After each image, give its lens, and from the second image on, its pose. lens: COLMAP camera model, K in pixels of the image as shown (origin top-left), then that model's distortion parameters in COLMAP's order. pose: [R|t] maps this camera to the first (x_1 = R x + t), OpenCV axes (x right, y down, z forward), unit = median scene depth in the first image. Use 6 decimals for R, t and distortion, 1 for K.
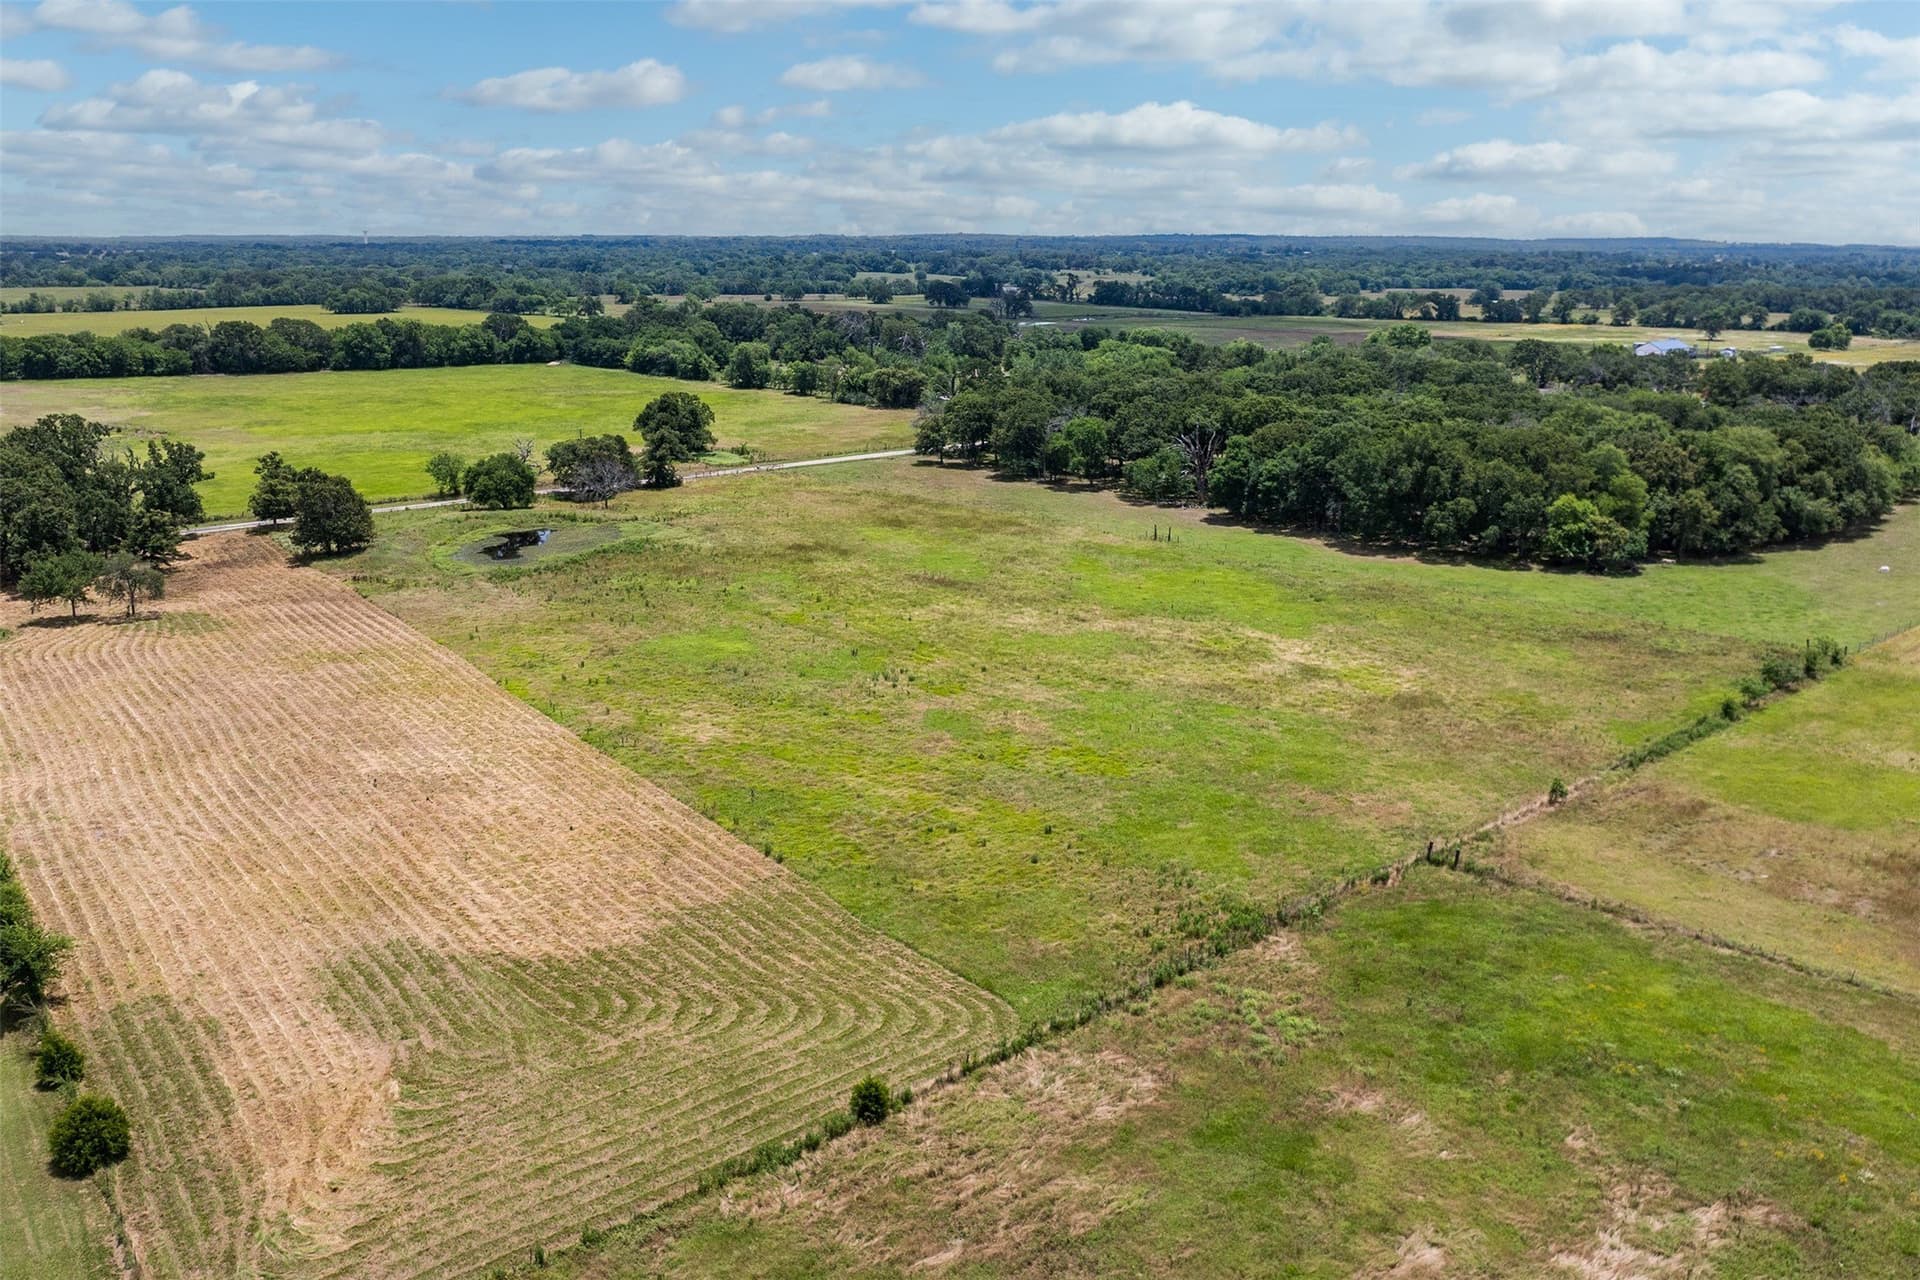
lens RADIAL K [[1582.2, 0, 869.8], [0, 1582.2, 637.5], [0, 0, 1]] dist [-0.022590, -0.007470]
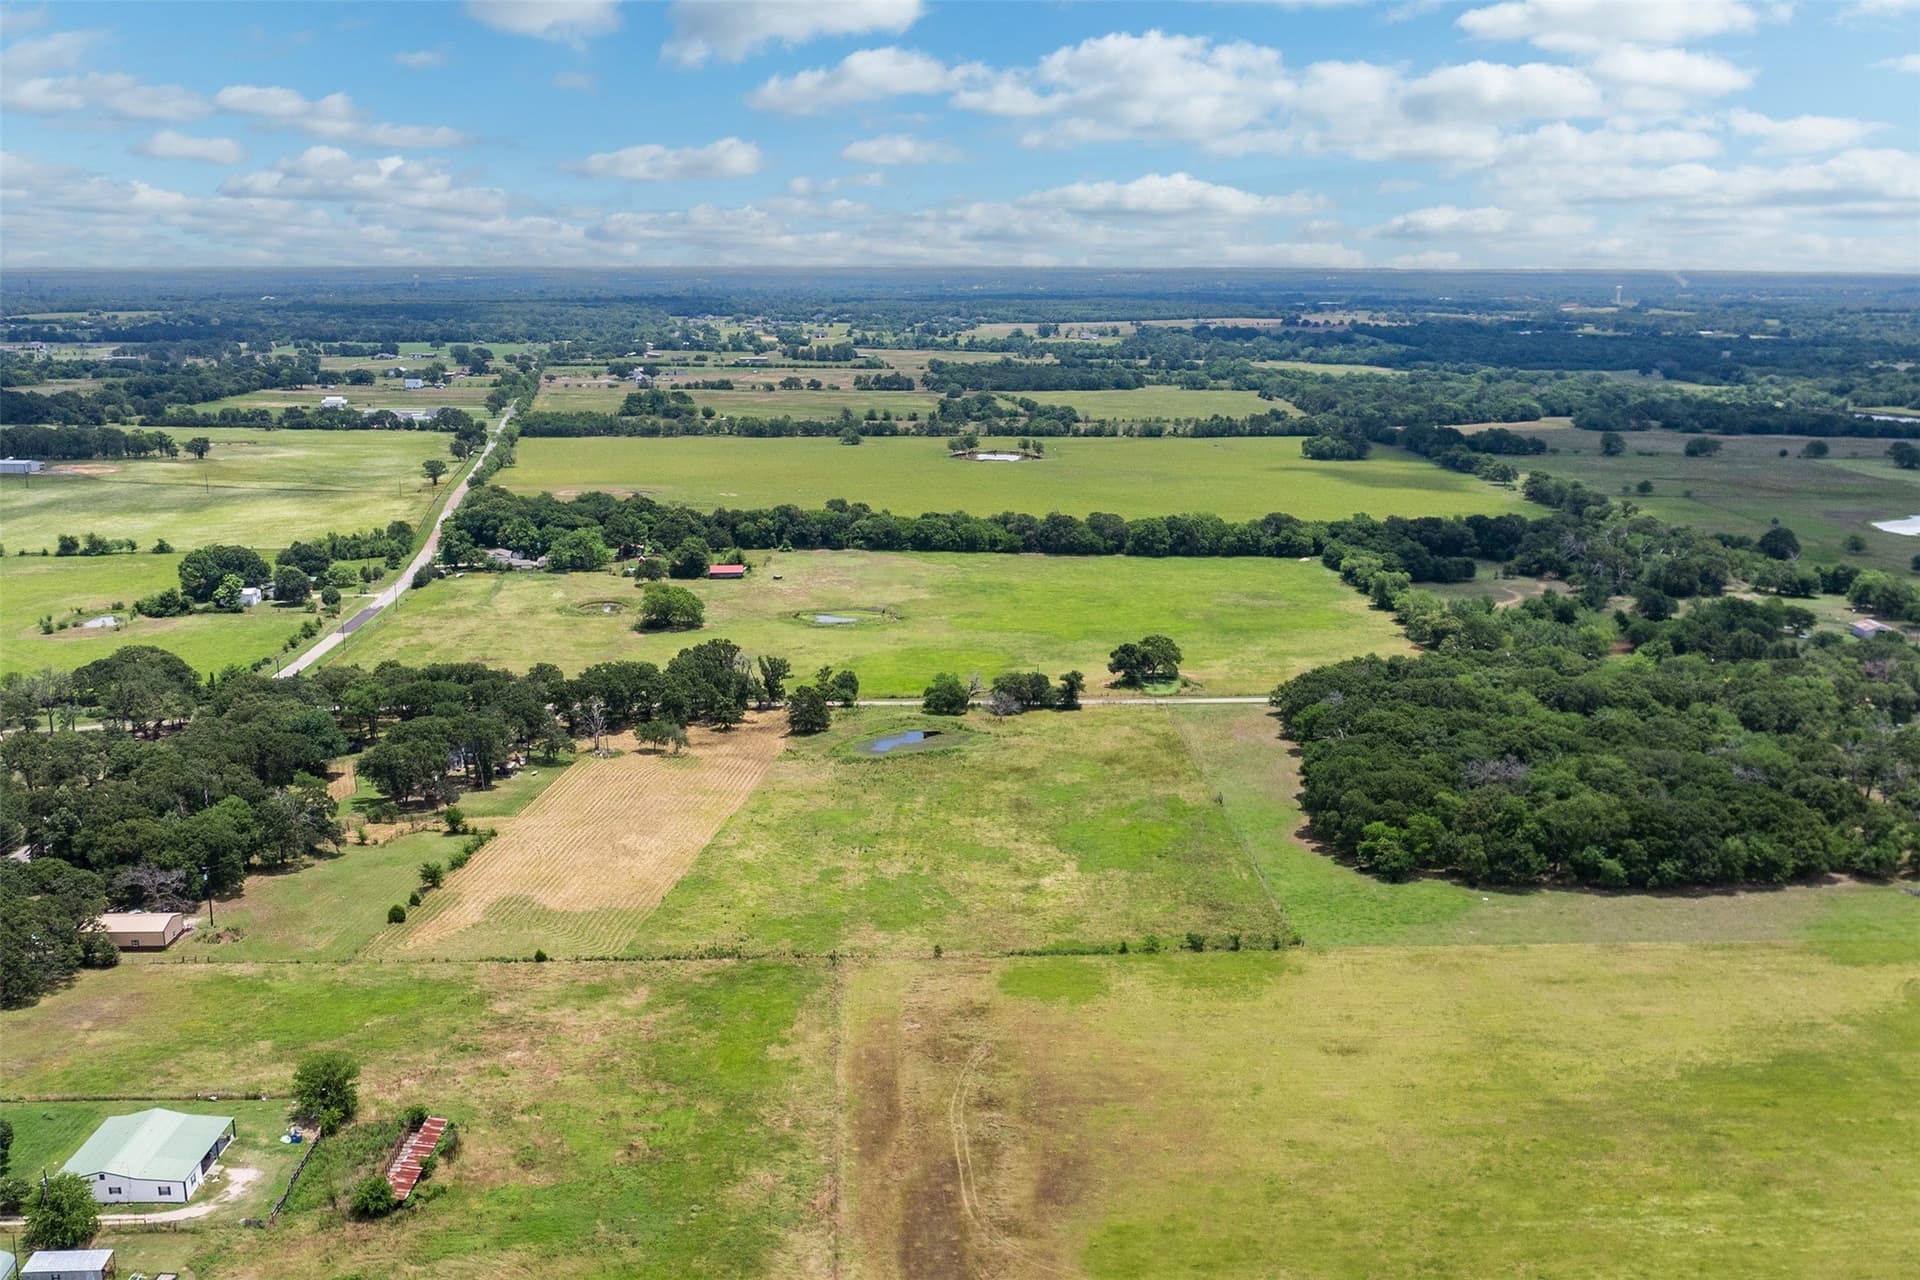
lens RADIAL K [[1732.0, 0, 911.5], [0, 1732.0, 610.3], [0, 0, 1]] dist [-0.005898, -0.020179]
pose [[0.773130, 0.107832, -0.625013, 1.097183], [-0.149321, 0.988688, -0.014131, -0.198325], [0.616419, 0.104252, 0.780486, -0.582801]]
